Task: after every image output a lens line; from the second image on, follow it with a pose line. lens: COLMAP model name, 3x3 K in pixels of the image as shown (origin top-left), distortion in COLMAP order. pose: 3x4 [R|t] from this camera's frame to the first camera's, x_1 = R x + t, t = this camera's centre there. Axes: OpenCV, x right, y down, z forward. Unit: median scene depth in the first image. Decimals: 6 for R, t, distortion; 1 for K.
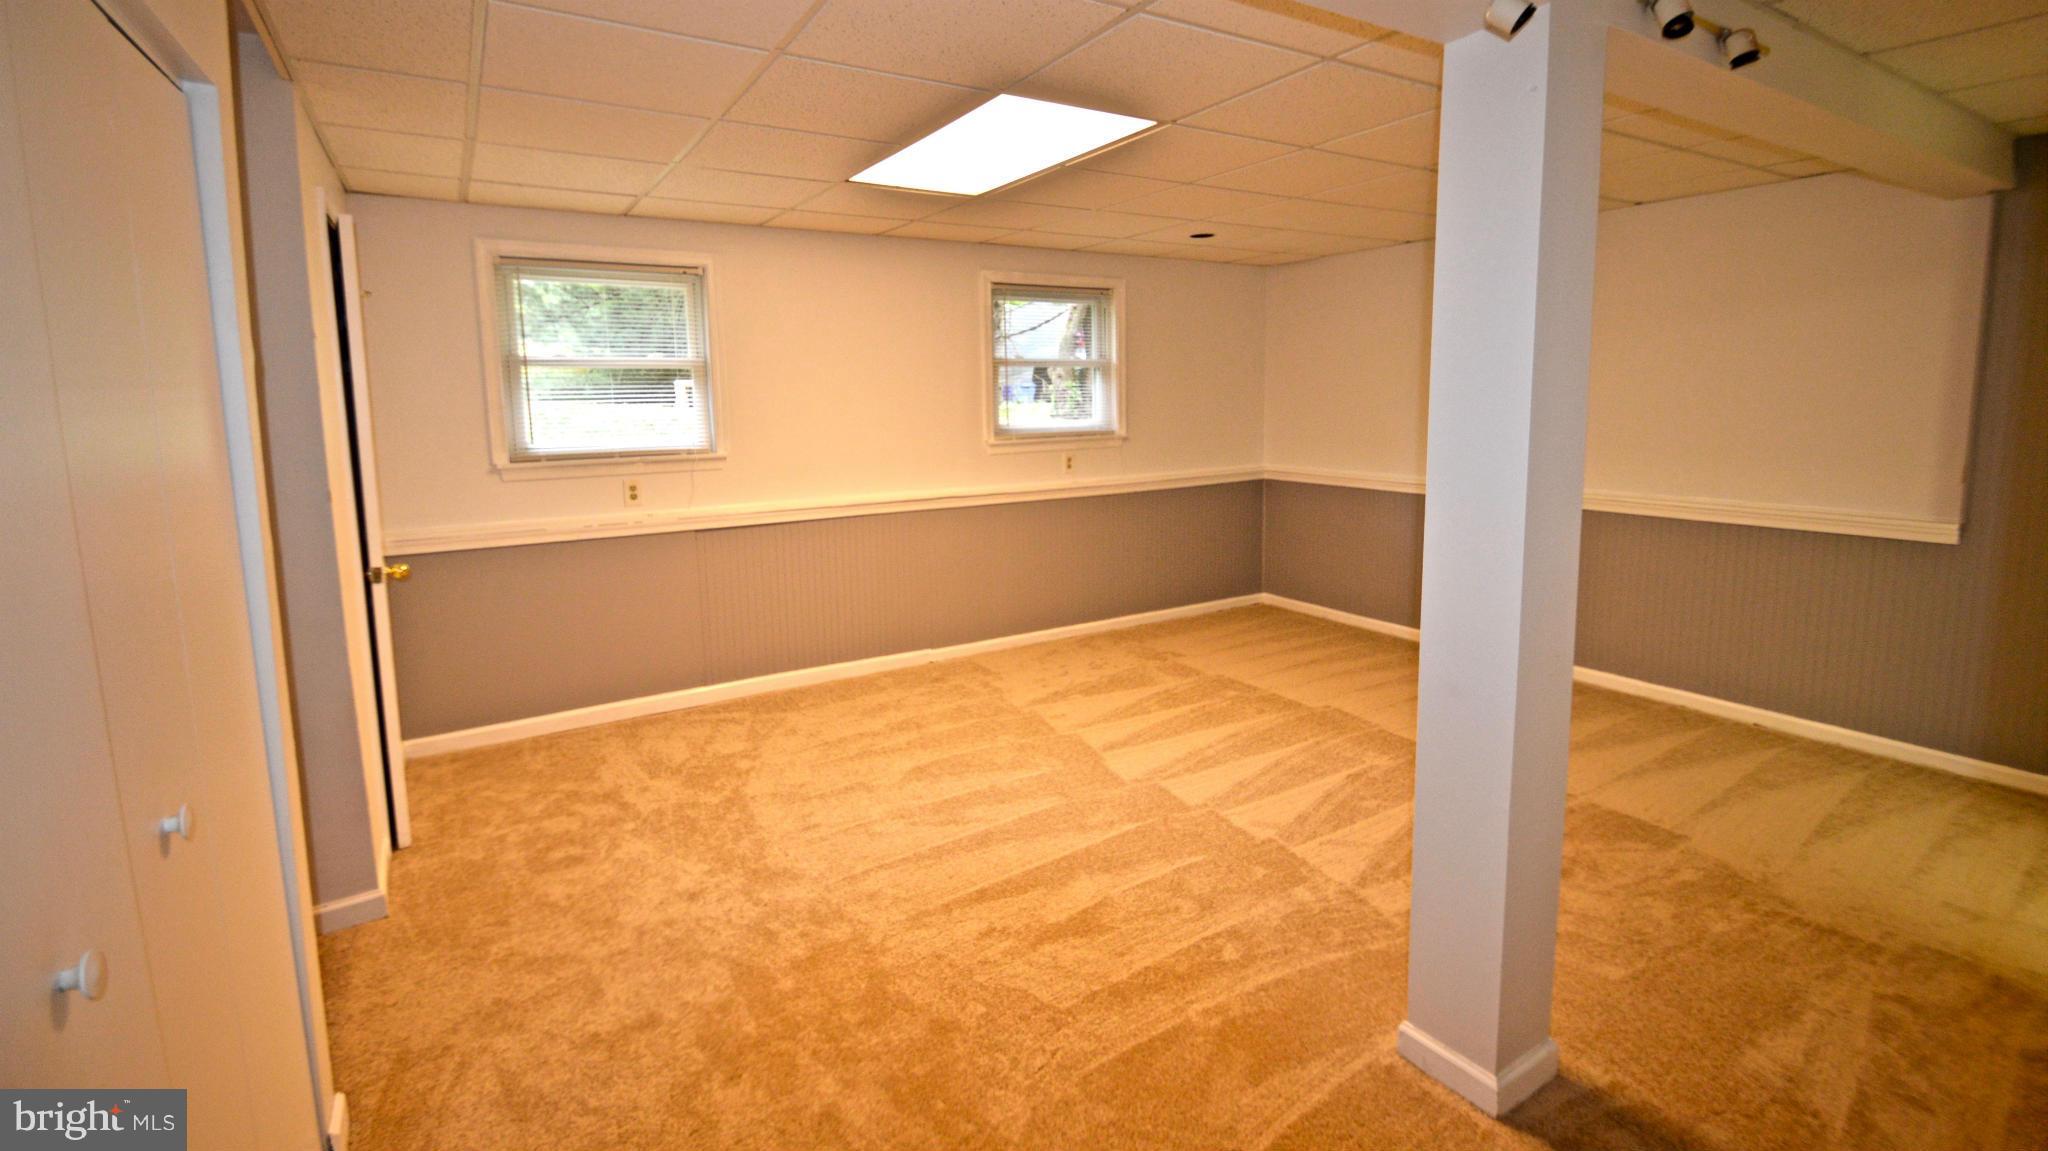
lens RADIAL K [[918.6, 0, 1020.0], [0, 918.6, 506.5], [0, 0, 1]] dist [-0.000032, -0.000100]
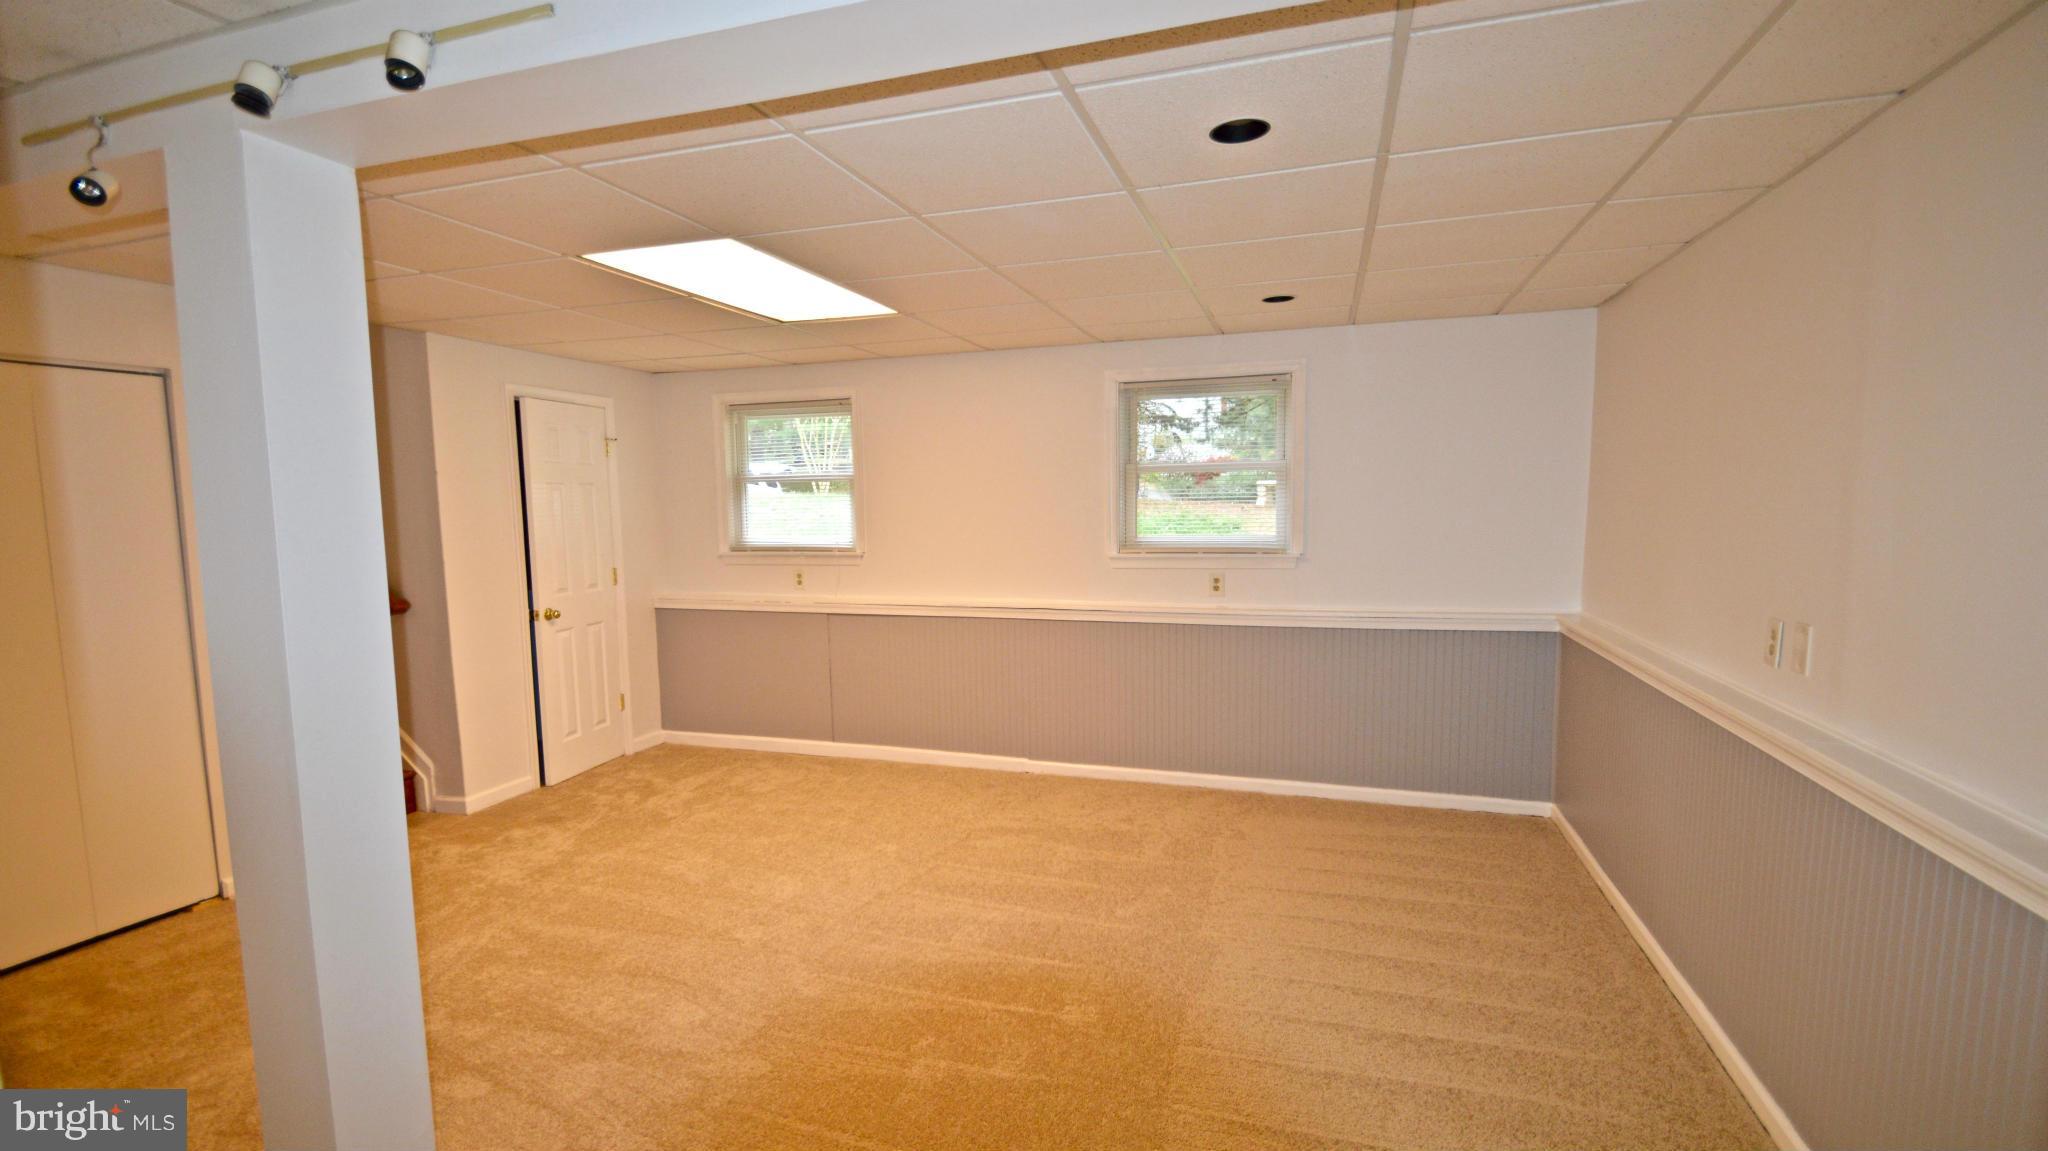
lens RADIAL K [[918.4, 0, 1023.4], [0, 918.4, 595.3], [0, 0, 1]] dist [0.000426, -0.000239]
pose [[0.647168, 0.086142, -0.757465, 0.740724], [-0.088928, 0.995343, 0.037216, -0.066940], [0.757143, 0.043274, 0.651814, 0.395060]]
